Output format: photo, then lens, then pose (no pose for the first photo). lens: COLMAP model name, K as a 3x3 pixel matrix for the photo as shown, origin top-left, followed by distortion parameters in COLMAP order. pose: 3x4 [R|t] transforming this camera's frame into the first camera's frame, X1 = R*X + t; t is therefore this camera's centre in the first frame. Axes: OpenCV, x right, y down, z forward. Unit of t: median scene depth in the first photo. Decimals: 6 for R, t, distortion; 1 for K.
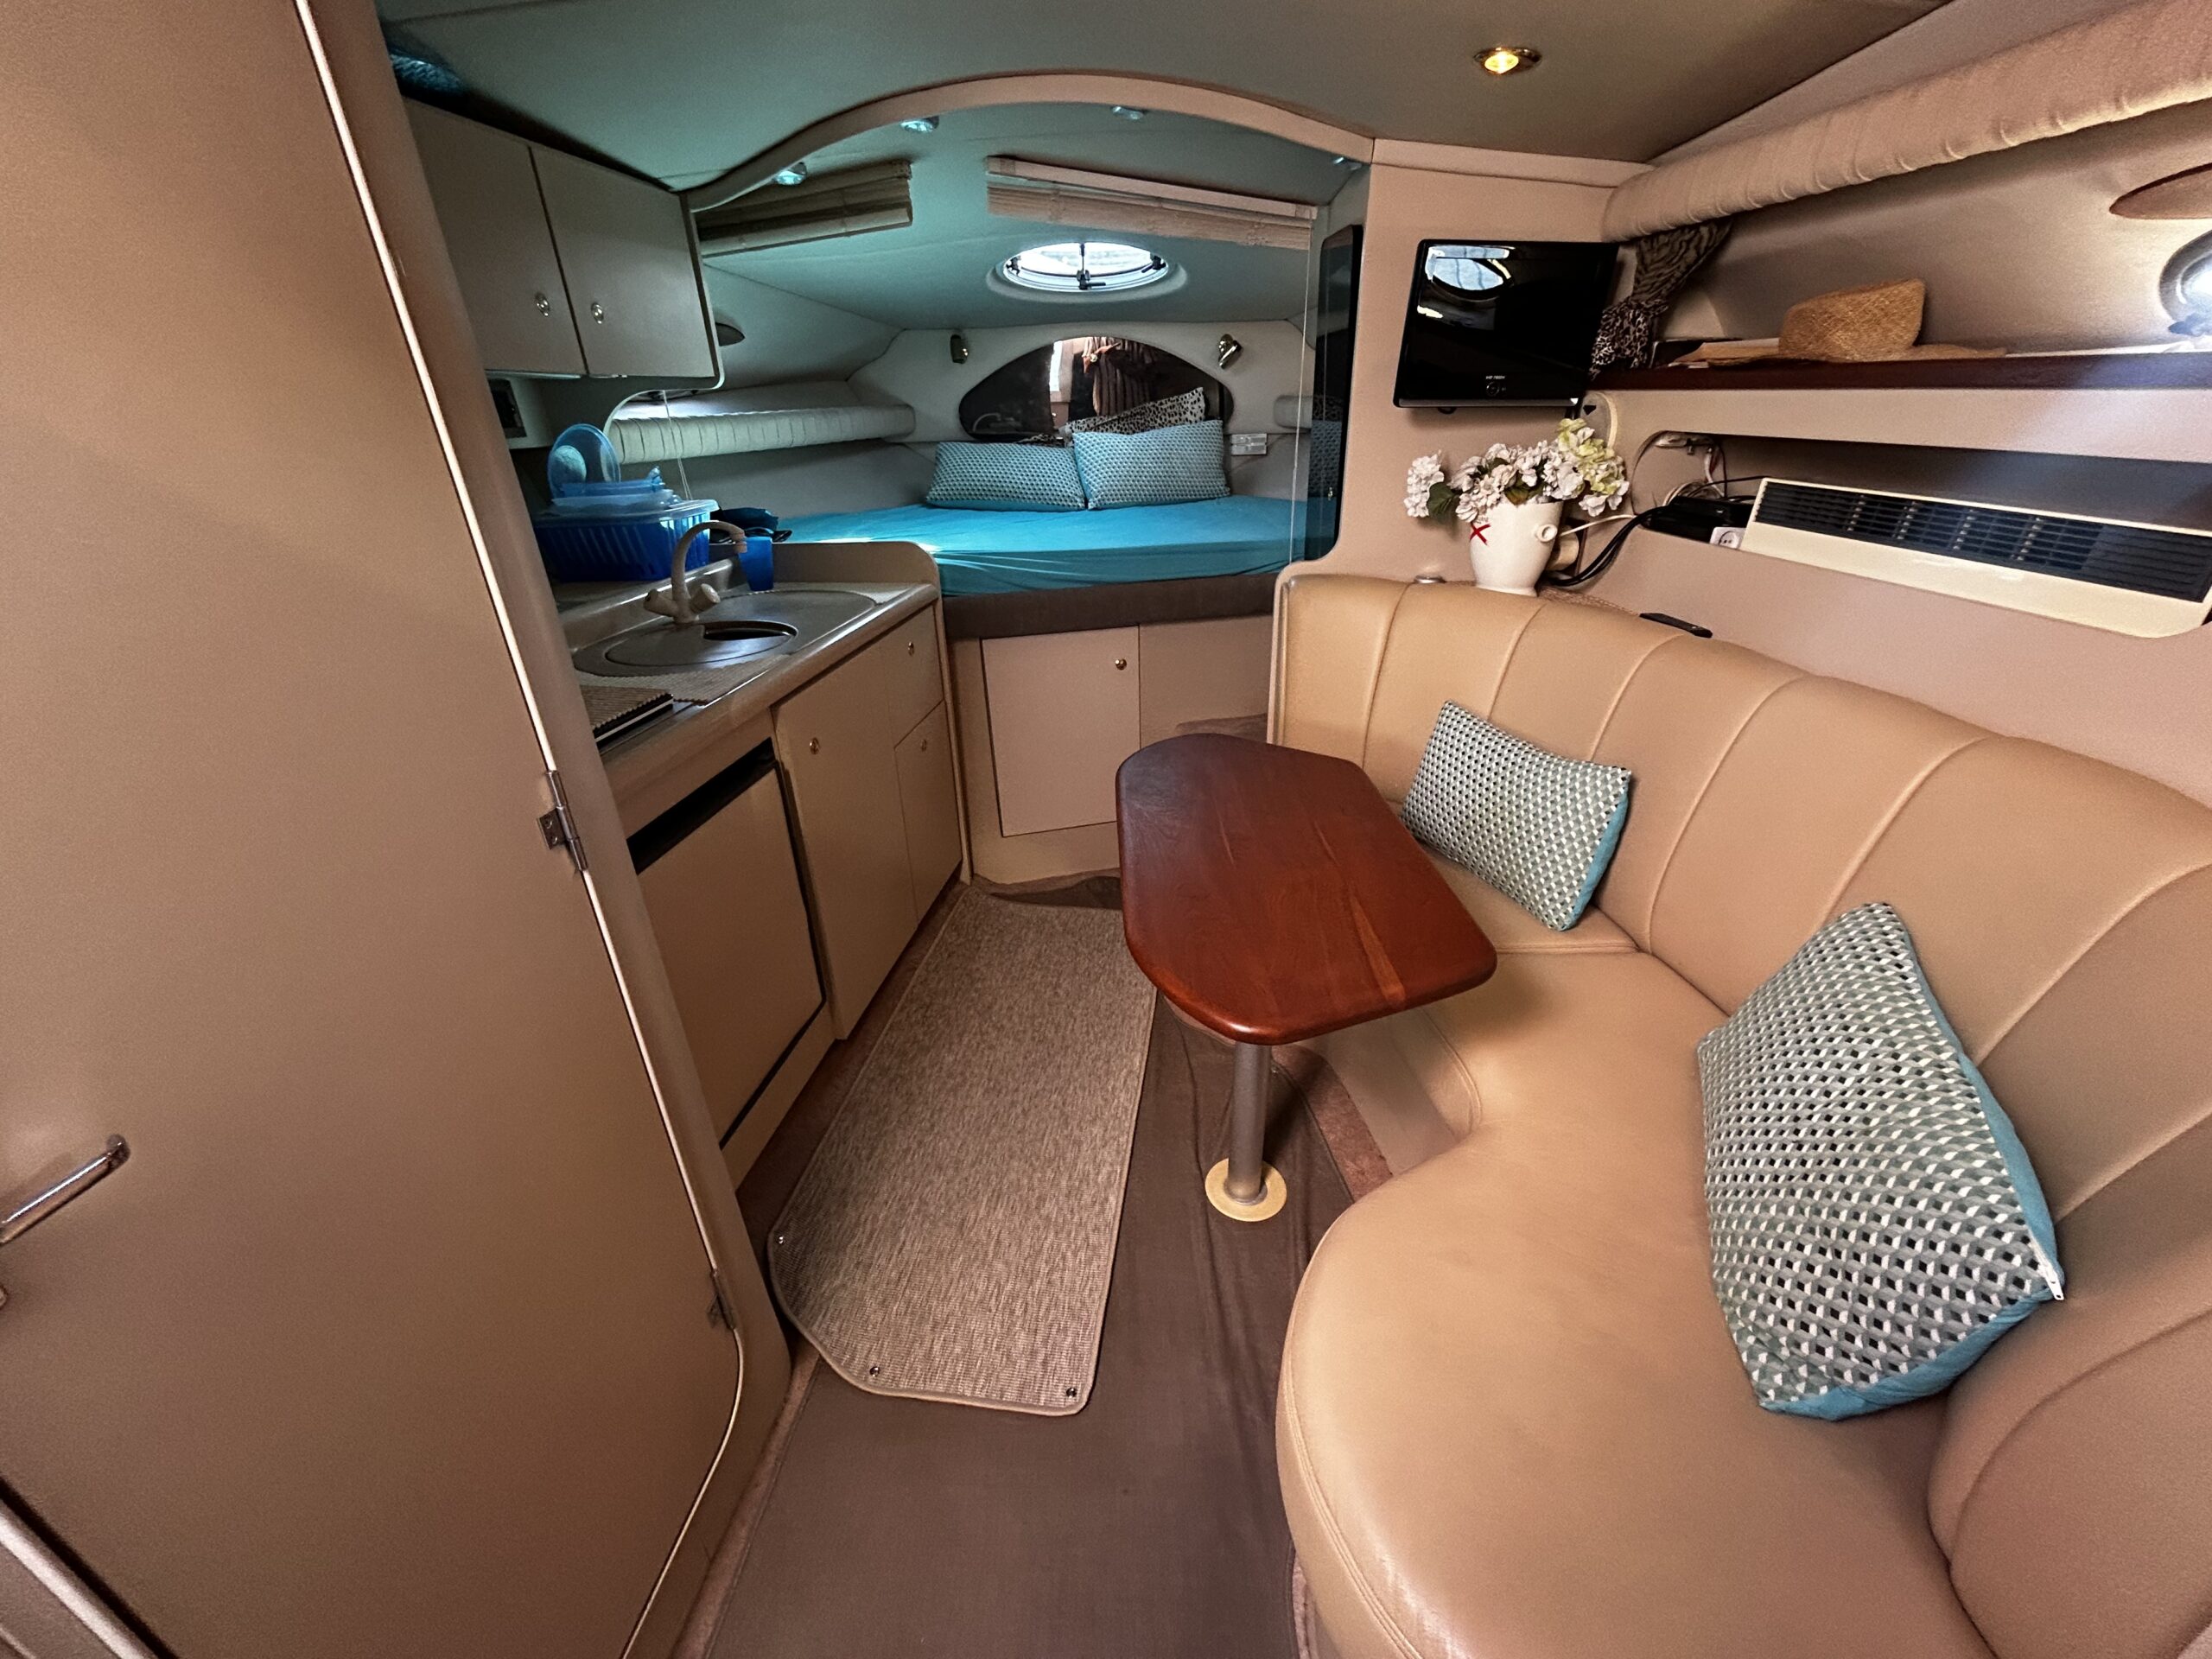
lens RADIAL K [[883.3, 0, 1110.4], [0, 883.3, 828.8], [0, 0, 1]] dist [-0.007122, 0.001169]
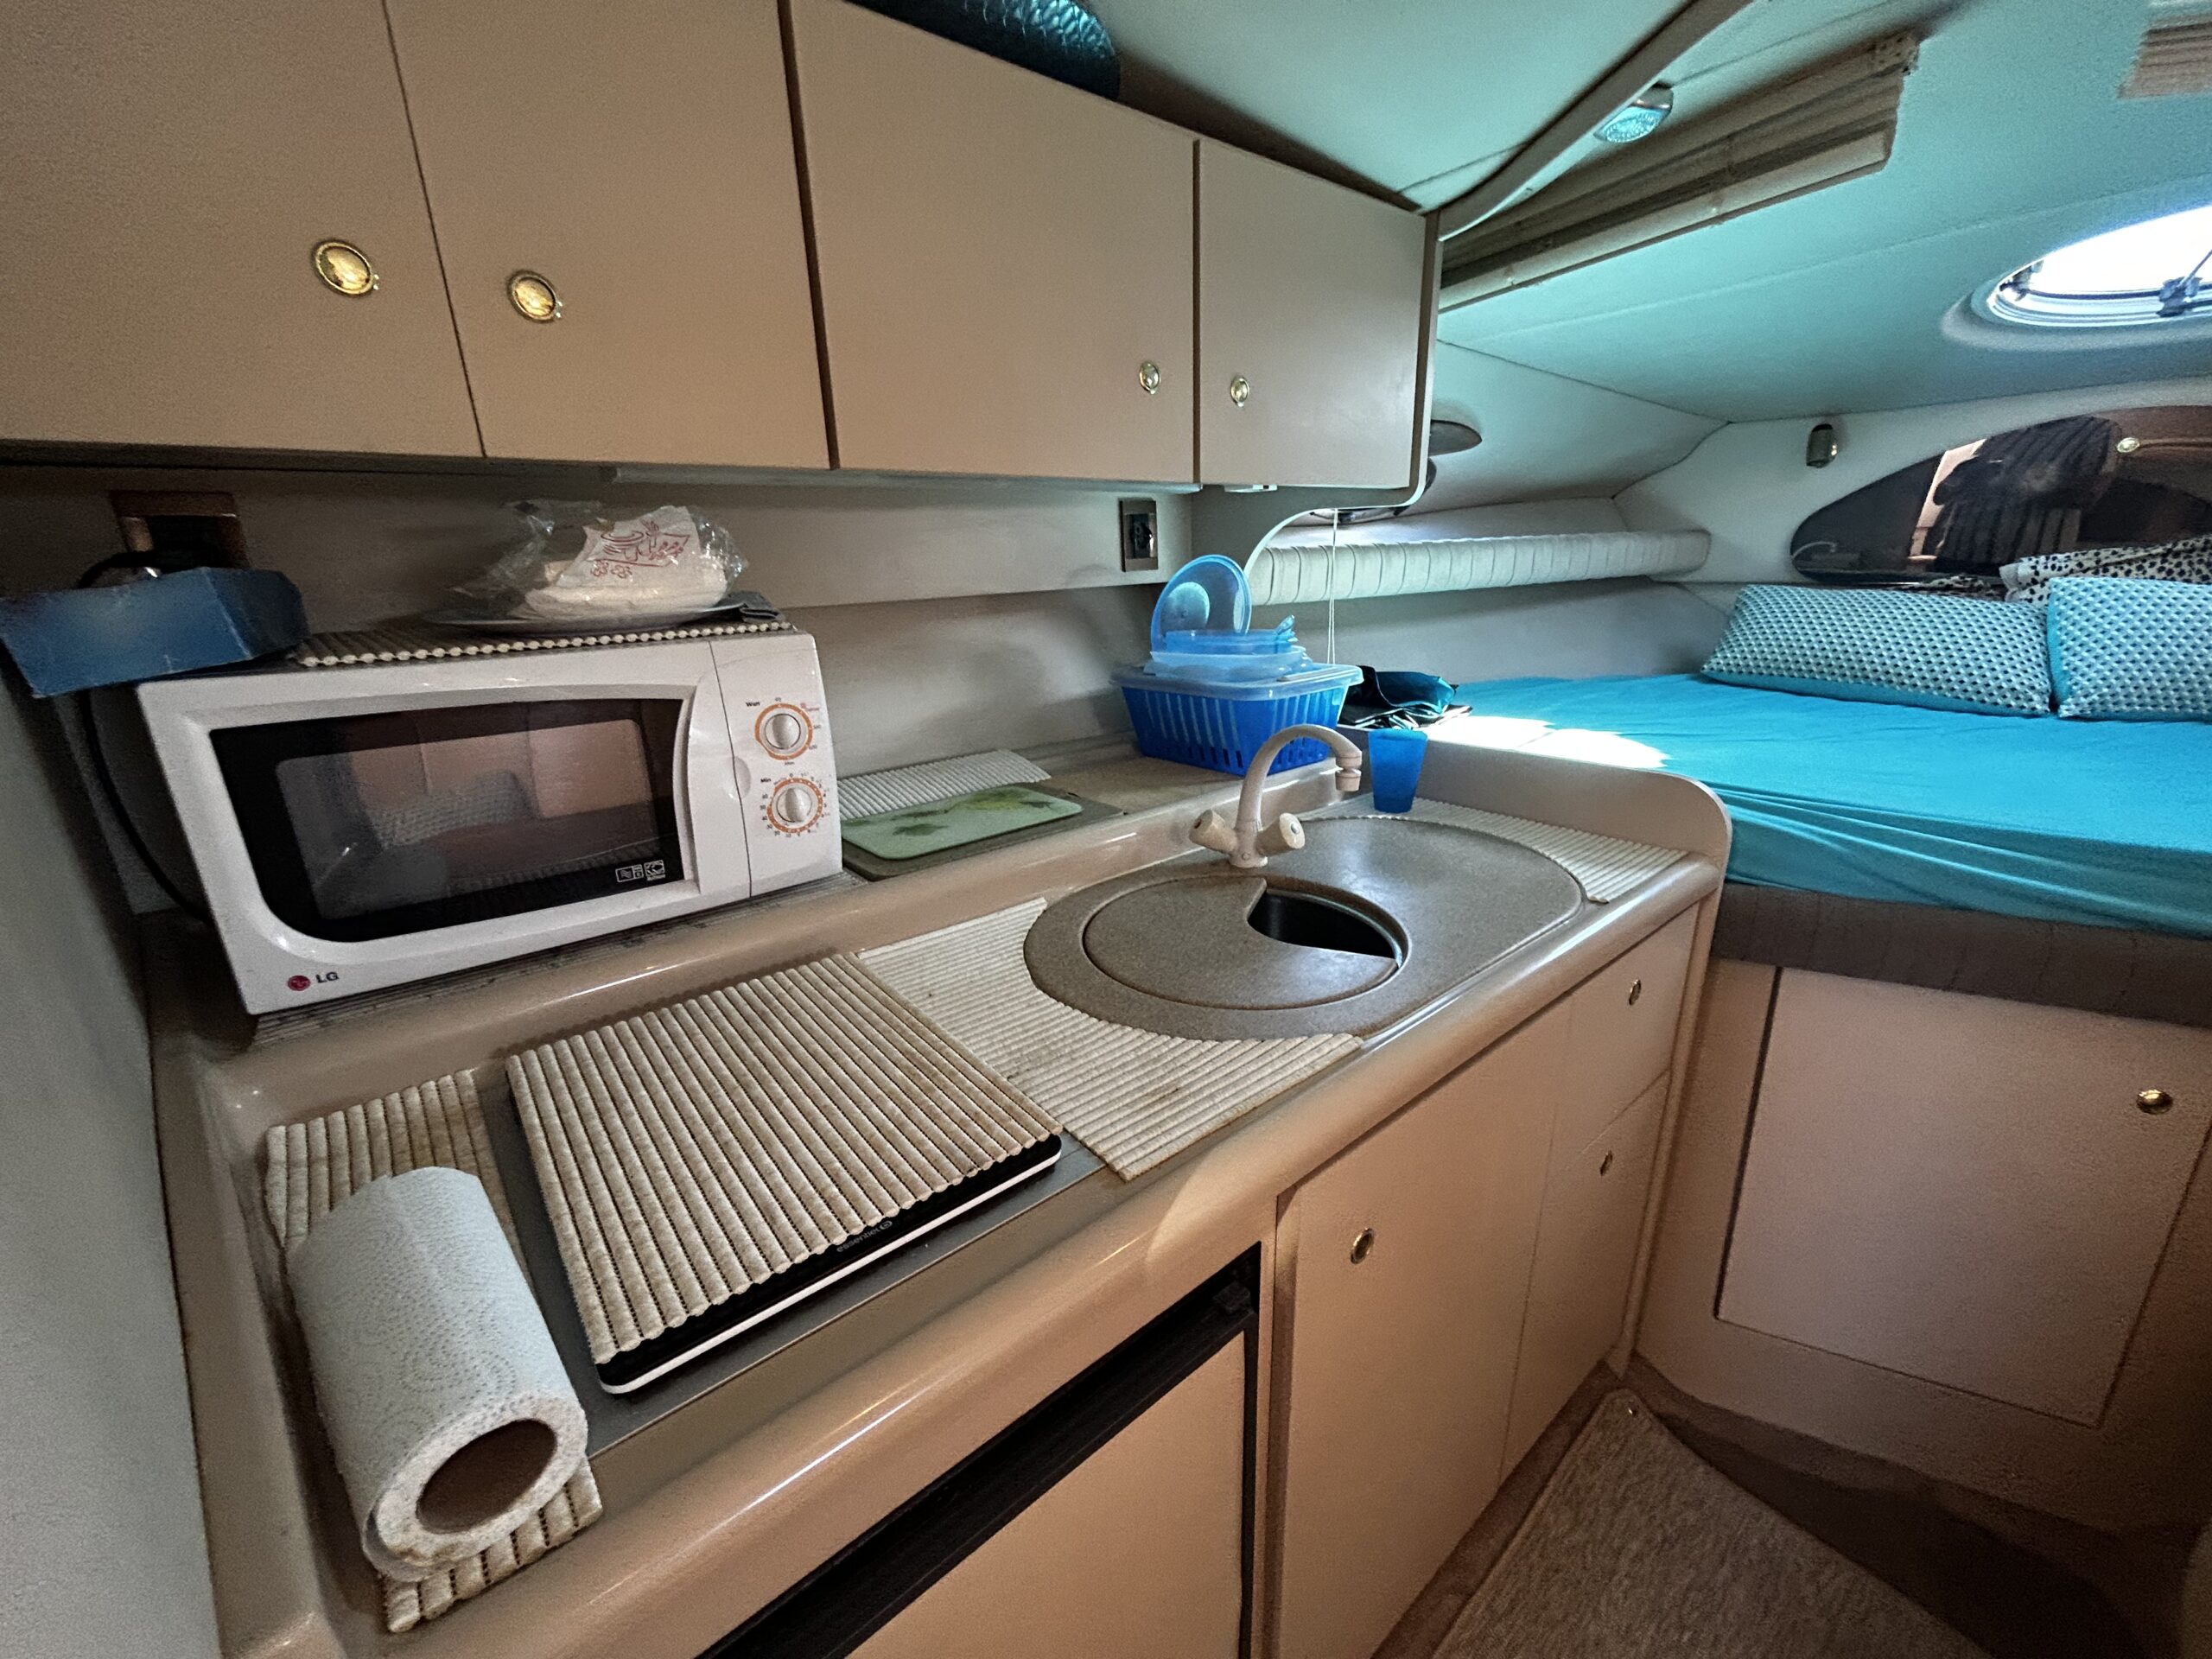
lens RADIAL K [[883.3, 0, 1104.2], [0, 883.3, 824.2], [0, 0, 1]] dist [-0.007122, 0.001169]
pose [[0.736862, 0.208374, -0.643129, -0.143113], [-0.287736, 0.957513, -0.019438, -0.194793], [0.611754, 0.199374, 0.765511, 0.405724]]
